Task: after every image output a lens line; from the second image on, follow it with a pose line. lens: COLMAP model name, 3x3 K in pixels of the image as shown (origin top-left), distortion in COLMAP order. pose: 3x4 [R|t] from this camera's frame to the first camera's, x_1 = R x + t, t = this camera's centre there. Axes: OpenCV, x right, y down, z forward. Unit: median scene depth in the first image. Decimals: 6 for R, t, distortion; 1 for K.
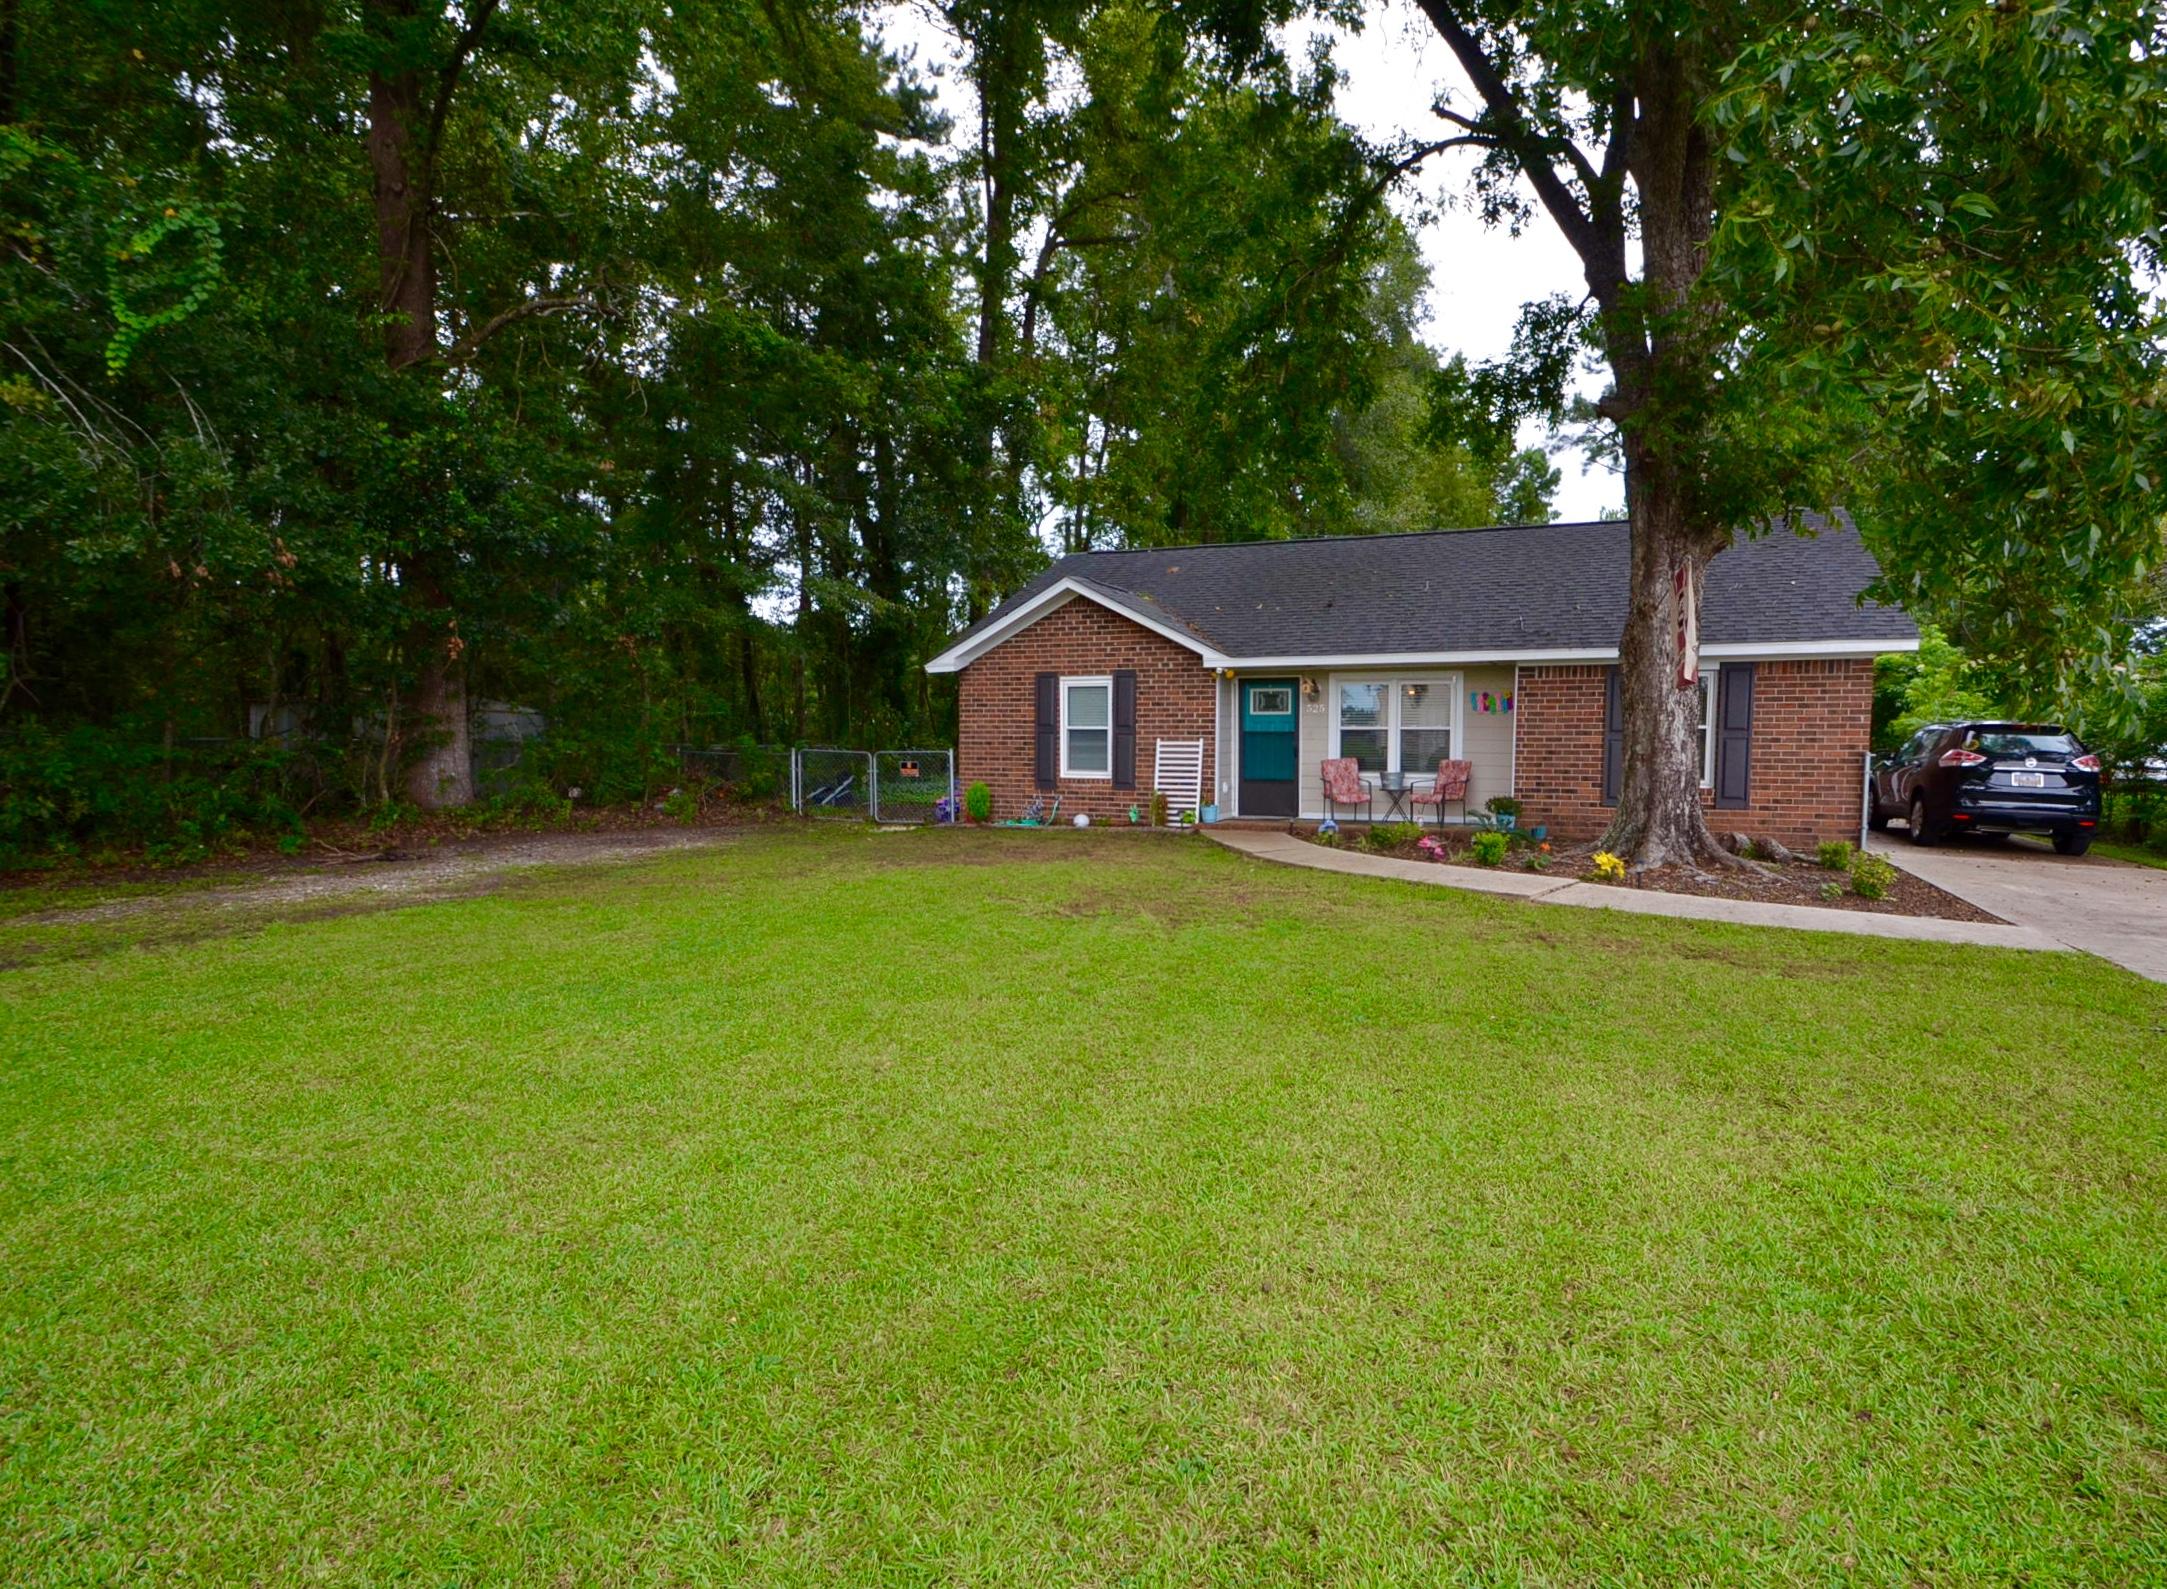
lens RADIAL K [[1230.0, 0, 1083.5], [0, 1230.0, 794.5], [0, 0, 1]] dist [0.017281, -0.000129]
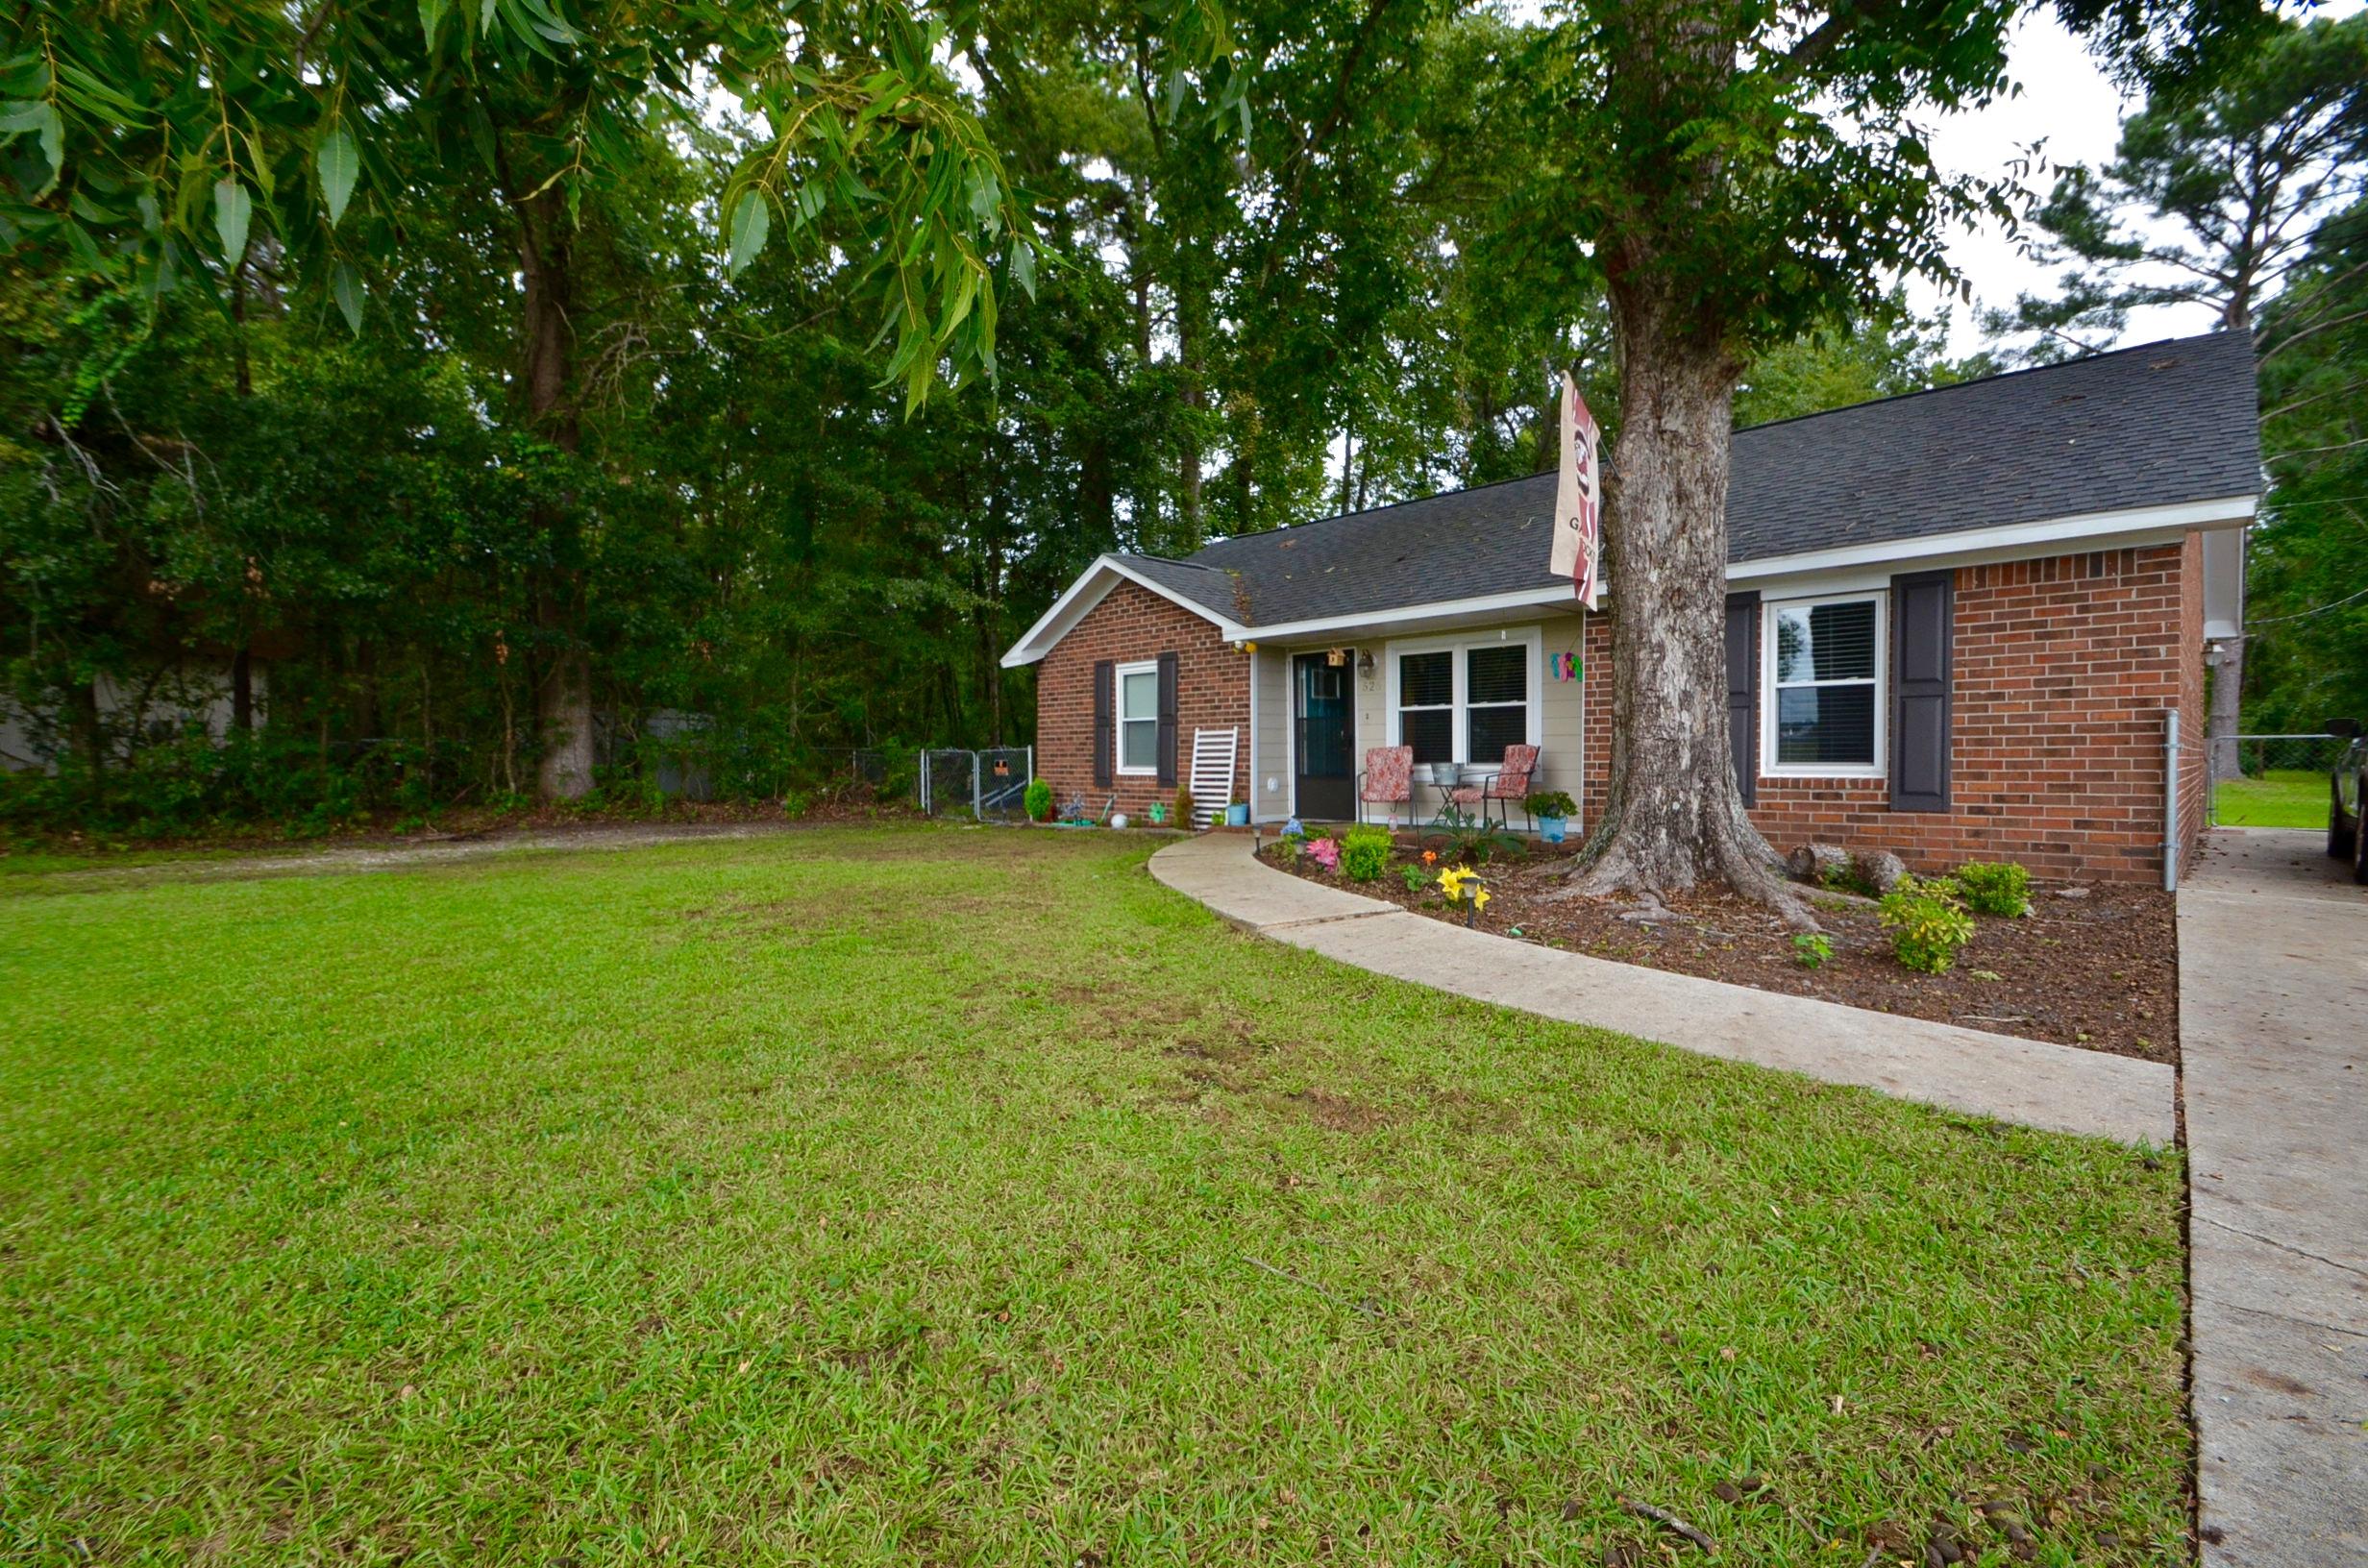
lens RADIAL K [[1053.5, 0, 1184.0], [0, 1053.5, 784.0], [0, 0, 1]] dist [0.021051, -0.021839]
pose [[0.898742, -0.001236, -0.438477, 0.384453], [-0.013443, 0.999448, -0.030372, 0.017057], [0.438273, 0.033191, 0.898229, 0.329339]]
